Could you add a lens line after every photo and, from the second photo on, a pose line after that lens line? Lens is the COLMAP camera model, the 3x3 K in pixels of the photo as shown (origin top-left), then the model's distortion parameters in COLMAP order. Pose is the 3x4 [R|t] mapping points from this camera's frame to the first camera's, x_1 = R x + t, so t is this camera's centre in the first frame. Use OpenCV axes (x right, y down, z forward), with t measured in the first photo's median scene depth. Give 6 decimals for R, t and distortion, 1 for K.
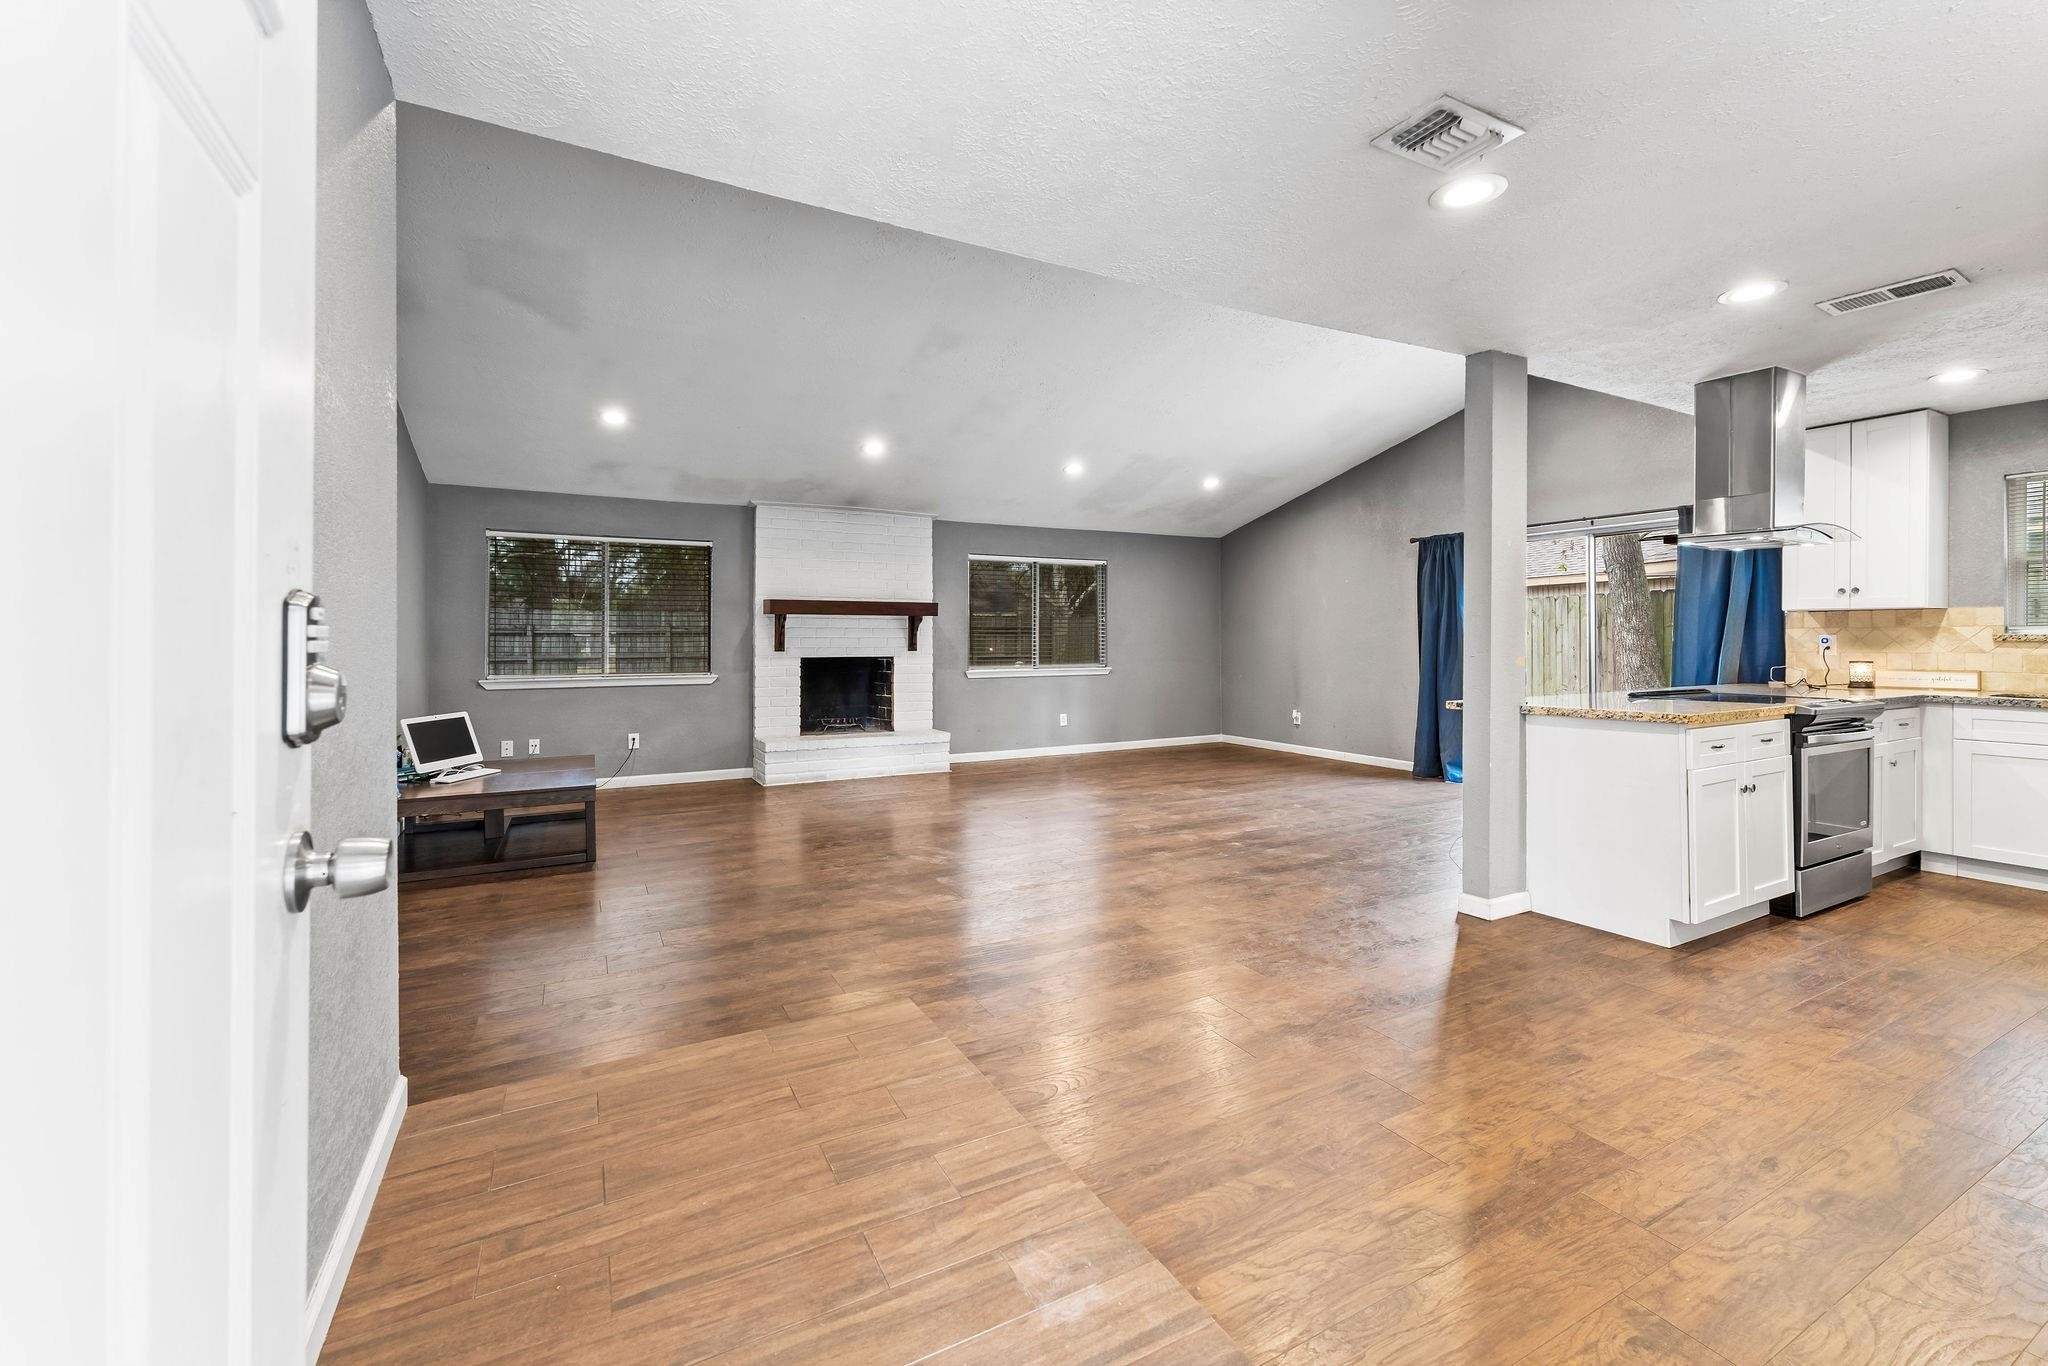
lens RADIAL K [[837.2, 0, 1024.3], [0, 837.2, 646.7], [0, 0, 1]] dist [0.001446, 0.000473]
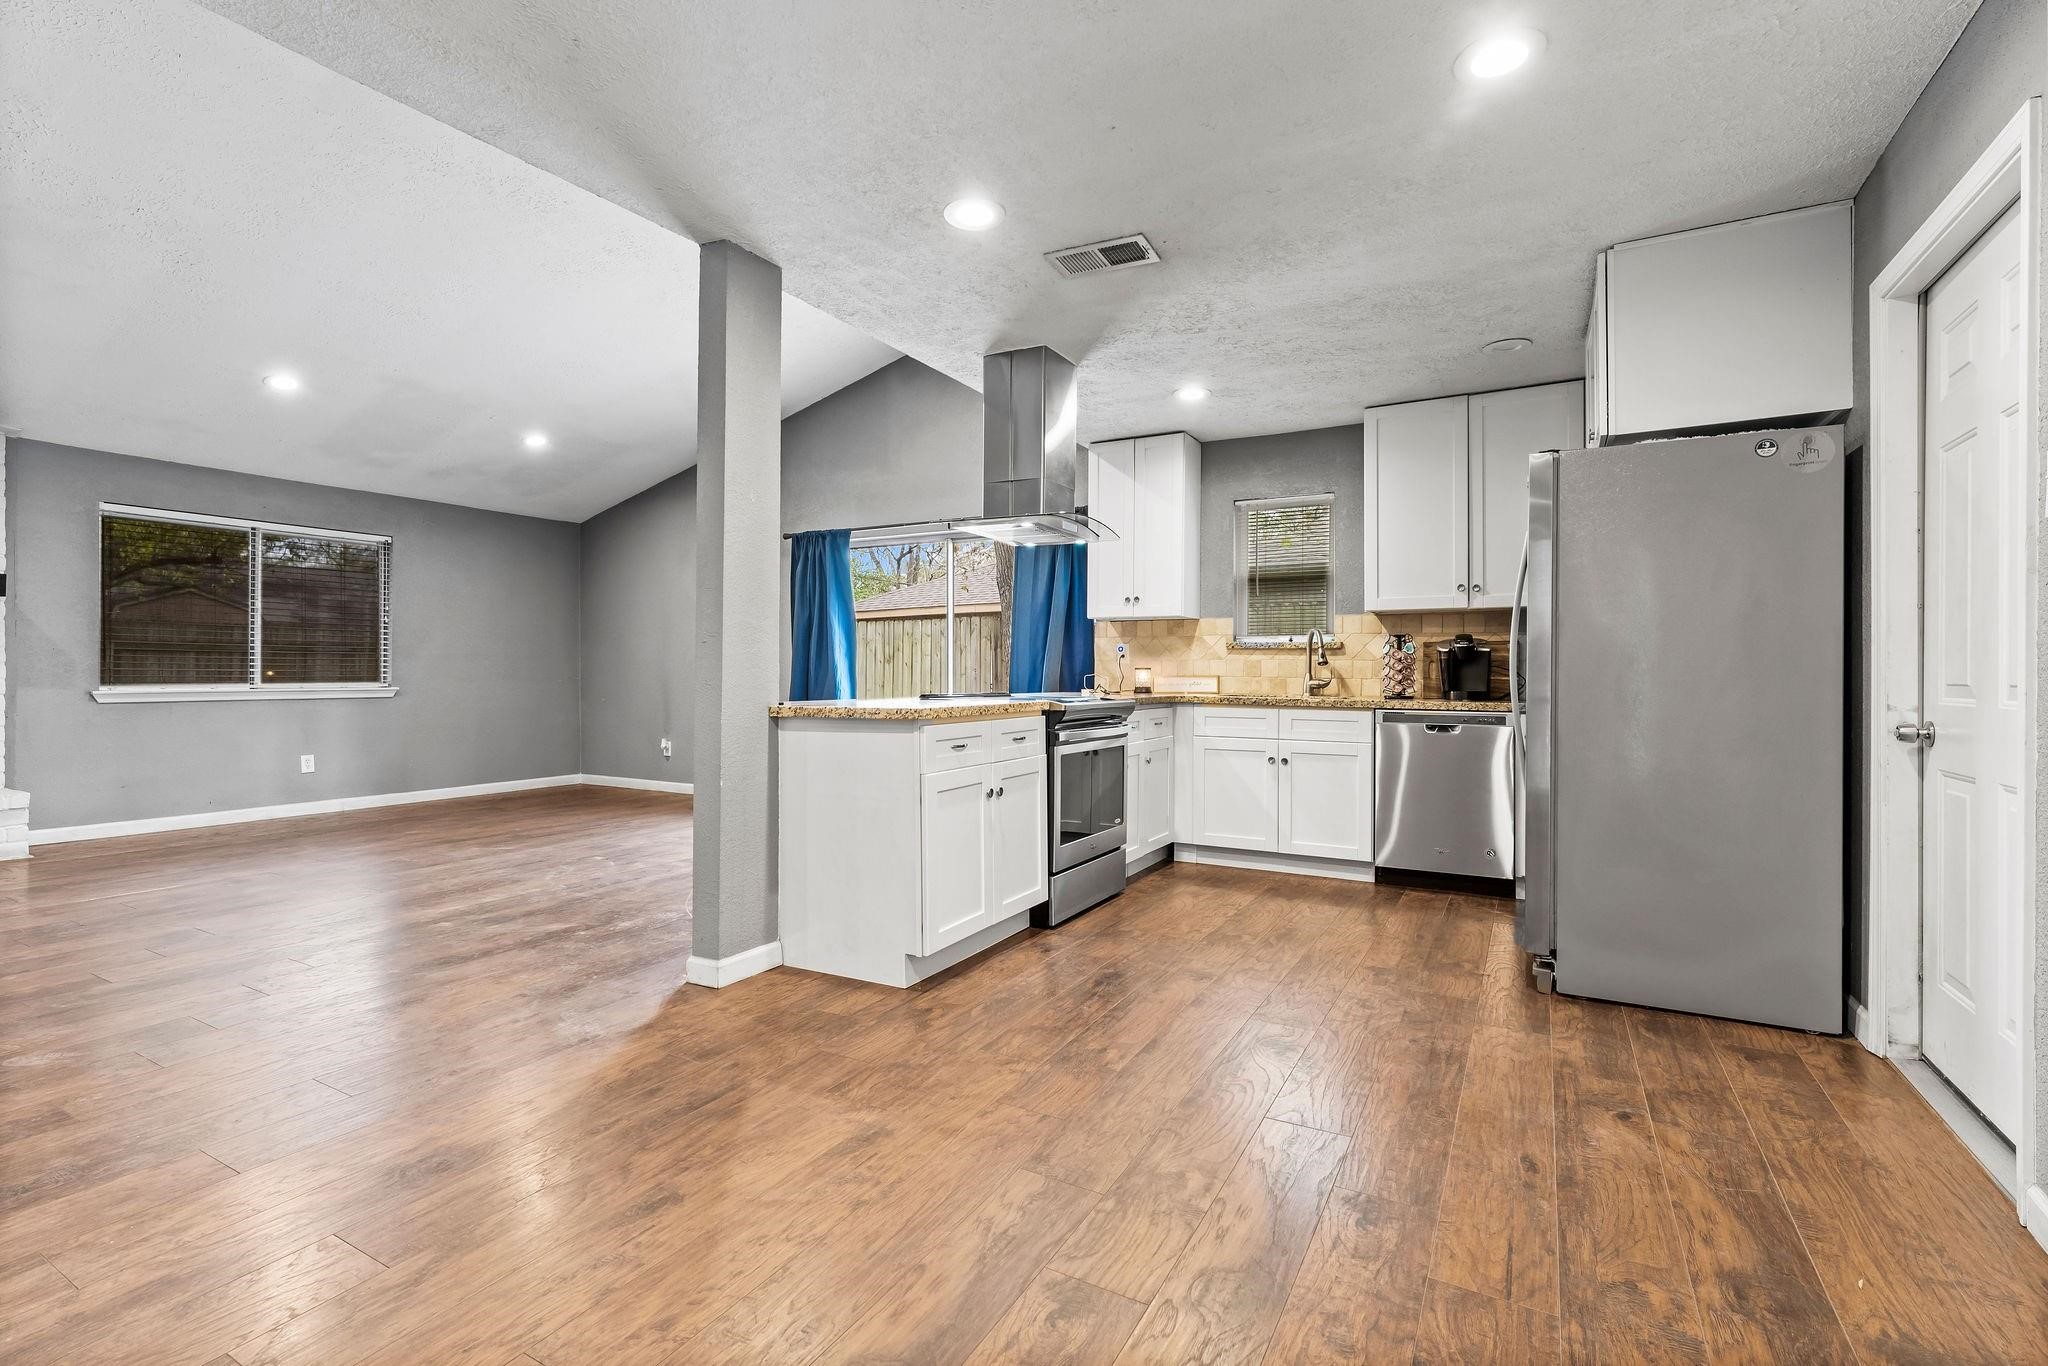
lens RADIAL K [[929.2, 0, 1014.8], [0, 929.2, 680.5], [0, 0, 1]] dist [-0.000247, -0.000137]
pose [[0.841738, 0.001924, 0.539883, 0.256242], [-0.002710, 0.999996, 0.000662, 0.036520], [-0.539880, -0.002020, 0.841740, 0.114749]]
